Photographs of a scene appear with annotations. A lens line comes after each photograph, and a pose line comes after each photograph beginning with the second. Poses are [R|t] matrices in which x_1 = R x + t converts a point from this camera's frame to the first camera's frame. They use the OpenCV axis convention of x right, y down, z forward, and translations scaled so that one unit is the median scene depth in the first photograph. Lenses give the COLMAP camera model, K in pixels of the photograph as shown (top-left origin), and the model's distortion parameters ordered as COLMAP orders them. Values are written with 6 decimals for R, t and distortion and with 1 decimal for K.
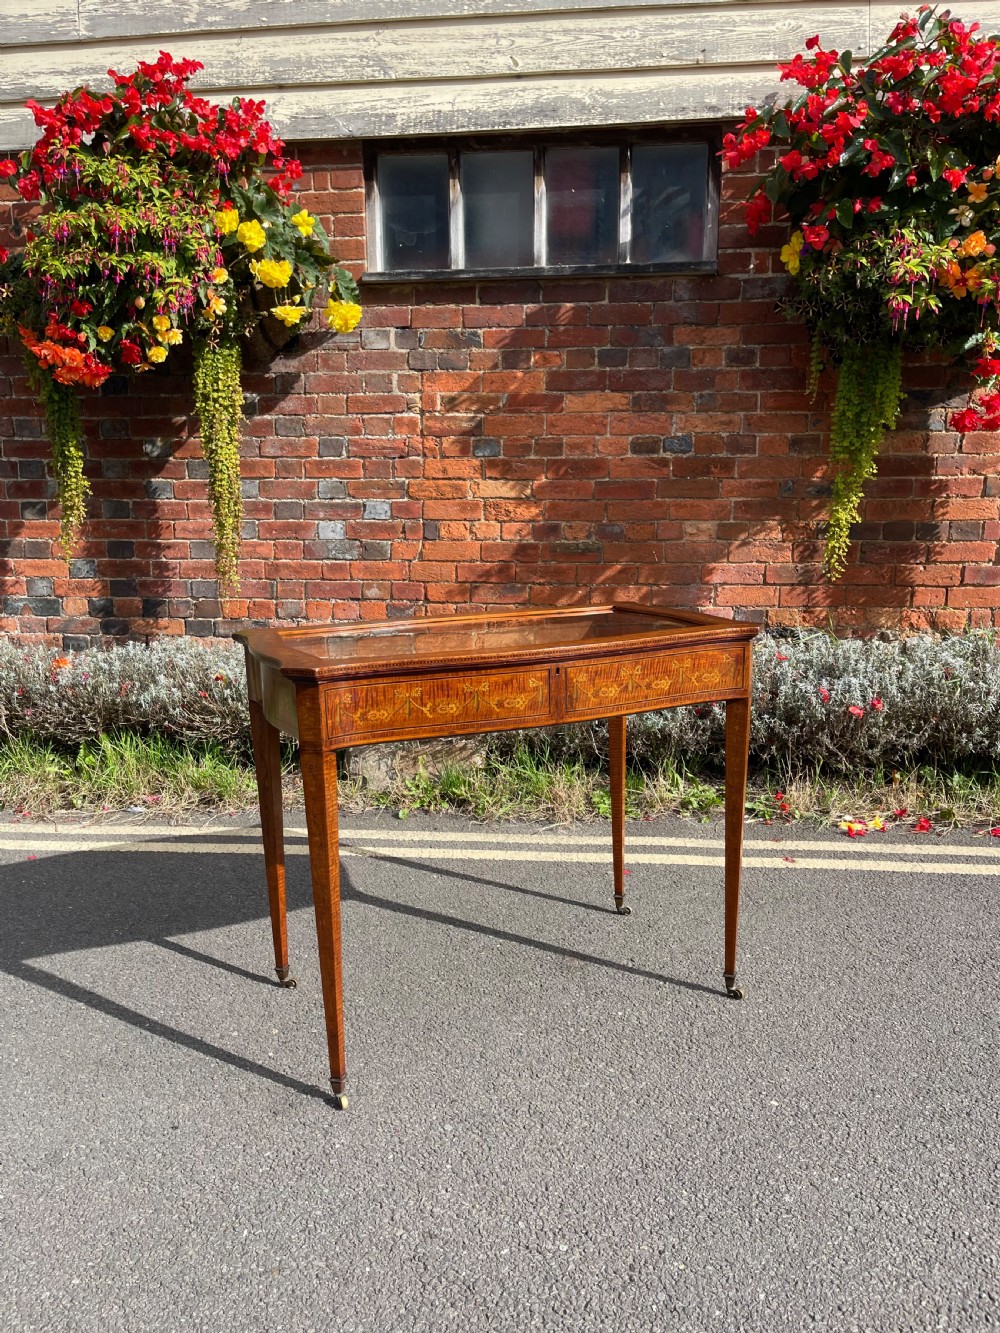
lens RADIAL K [[988.2, 0, 501.3], [0, 988.2, 679.4], [0, 0, 1]] dist [0.051662, -0.072465]
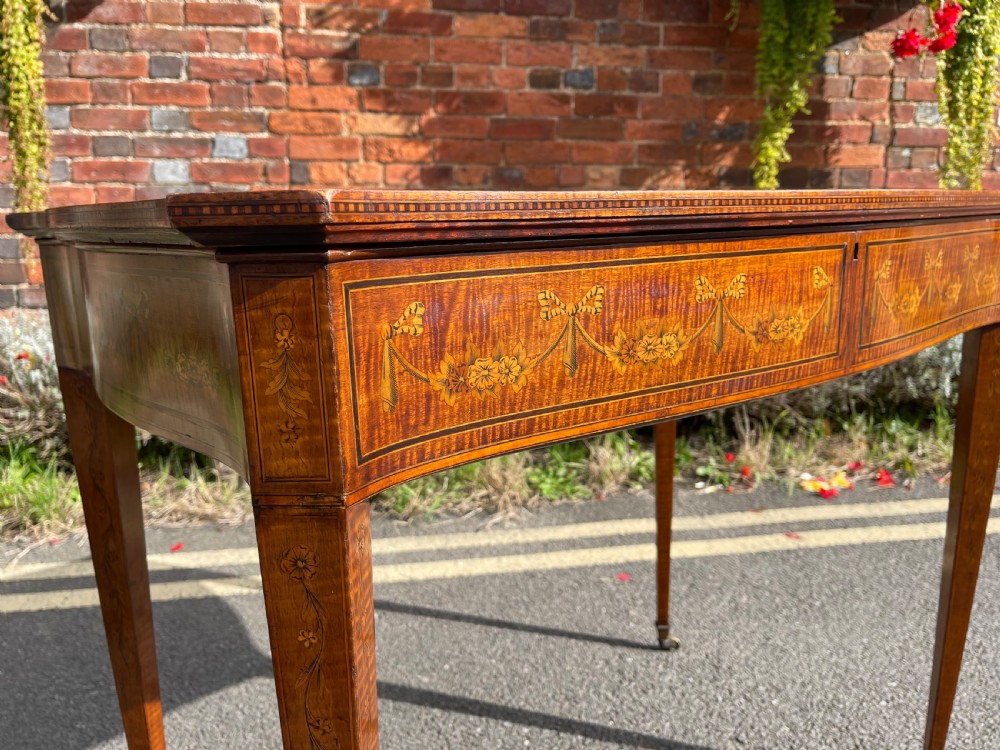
lens RADIAL K [[759.3, 0, 505.2], [0, 759.3, 372.0], [0, 0, 1]] dist [0.060603, -0.106786]
pose [[0.964172, -0.049588, 0.260602, -0.086629], [0.045877, 0.998741, 0.020308, 0.014503], [-0.261281, -0.007625, 0.965233, 0.352550]]
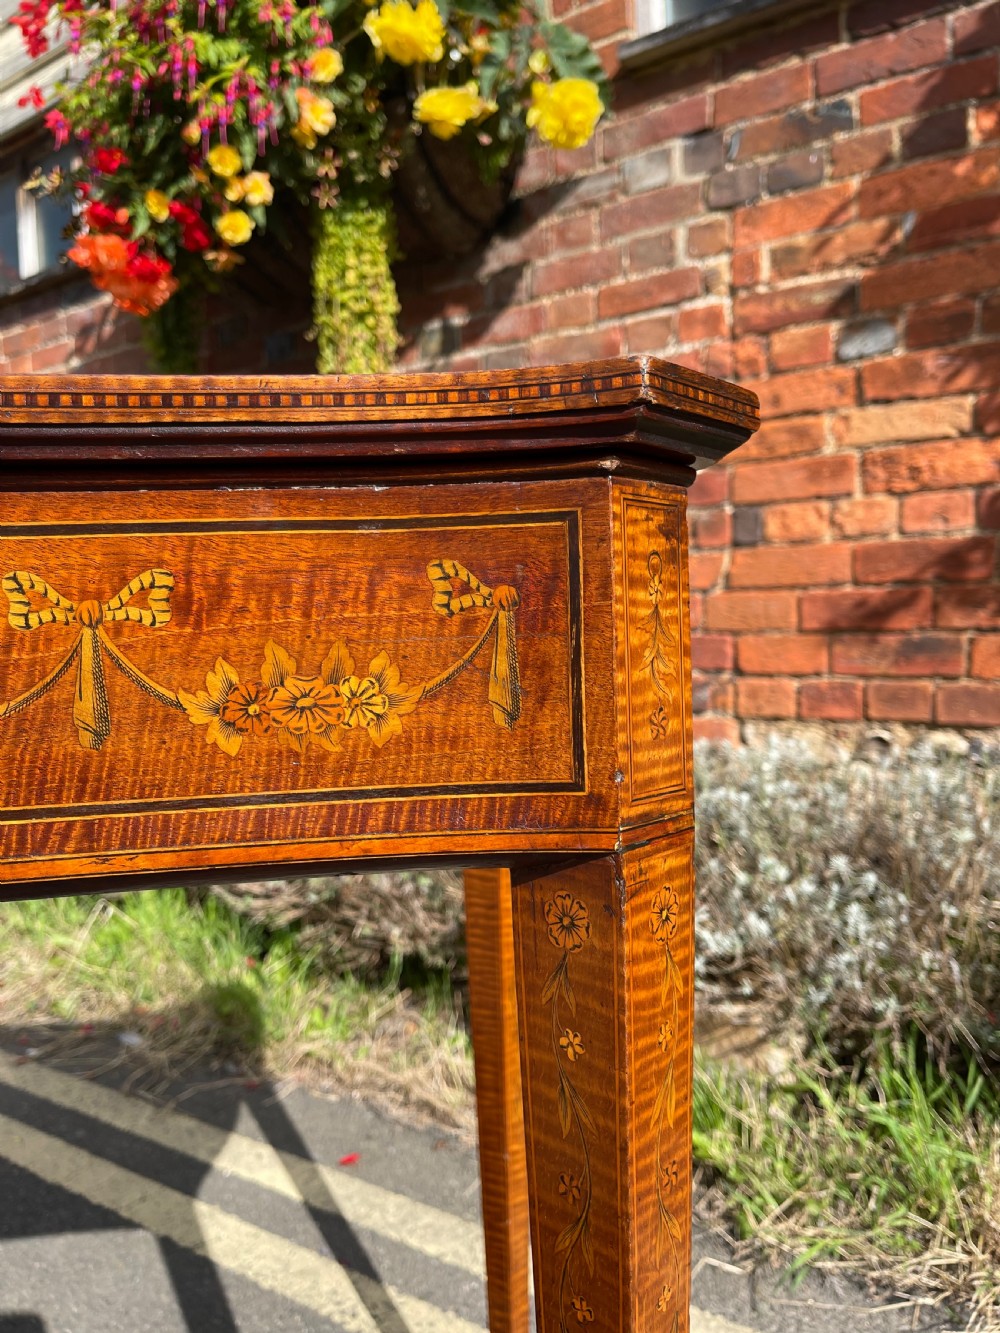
lens RADIAL K [[1025.1, 0, 489.7], [0, 1025.1, 678.1], [0, 0, 1]] dist [0.052446, -0.102508]
pose [[0.872581, 0.006646, -0.488425, 0.071003], [-0.072939, 0.990470, -0.116830, -0.009823], [0.482994, 0.137568, 0.864750, 0.555679]]
